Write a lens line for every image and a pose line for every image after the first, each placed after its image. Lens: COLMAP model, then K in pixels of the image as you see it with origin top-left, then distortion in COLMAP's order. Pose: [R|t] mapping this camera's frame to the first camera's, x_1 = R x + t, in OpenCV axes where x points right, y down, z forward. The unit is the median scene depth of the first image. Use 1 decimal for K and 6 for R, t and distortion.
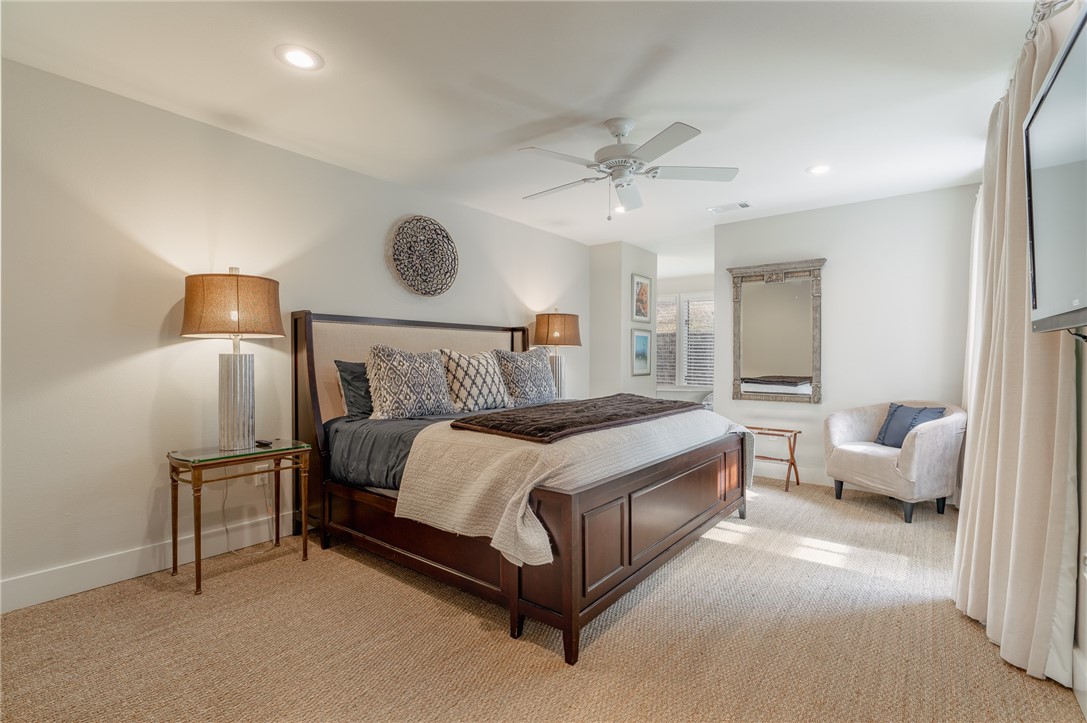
lens RADIAL K [[491.4, 0, 541.9], [0, 491.4, 363.7], [0, 0, 1]] dist [-0.001086, -0.000079]
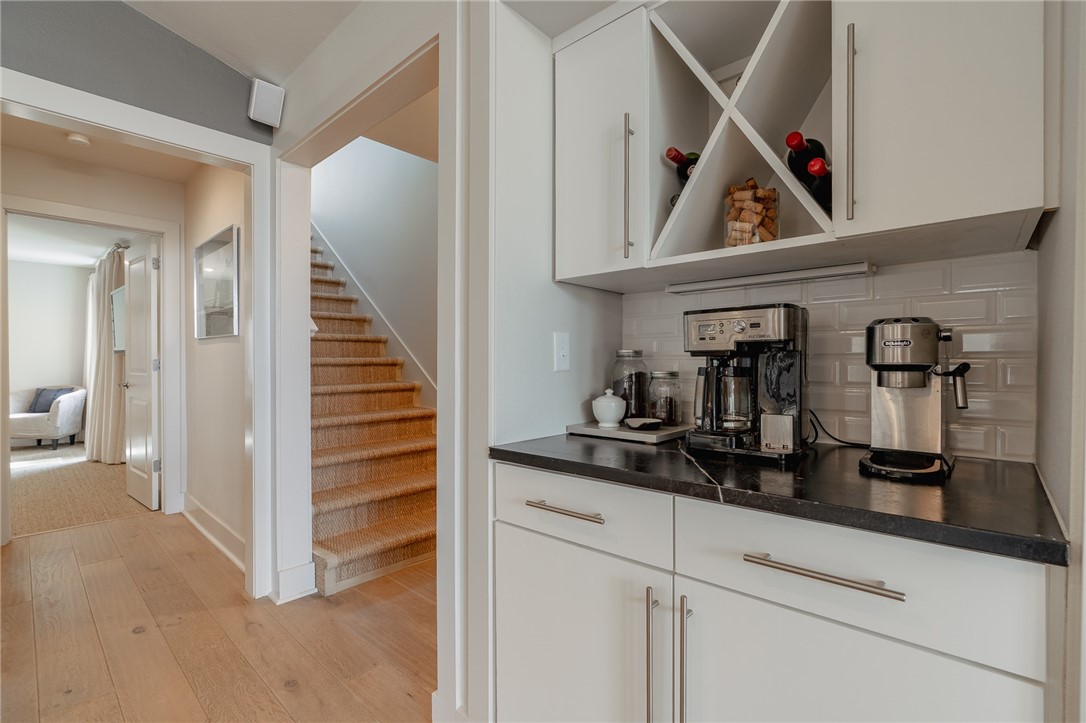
lens RADIAL K [[491.0, 0, 545.6], [0, 491.0, 359.2], [0, 0, 1]] dist [-0.001086, -0.000079]
pose [[0.075864, -0.001845, 0.997116, -0.907269], [0.016938, 0.999856, 0.000561, 0.013628], [-0.996974, 0.016846, 0.075884, -0.936483]]
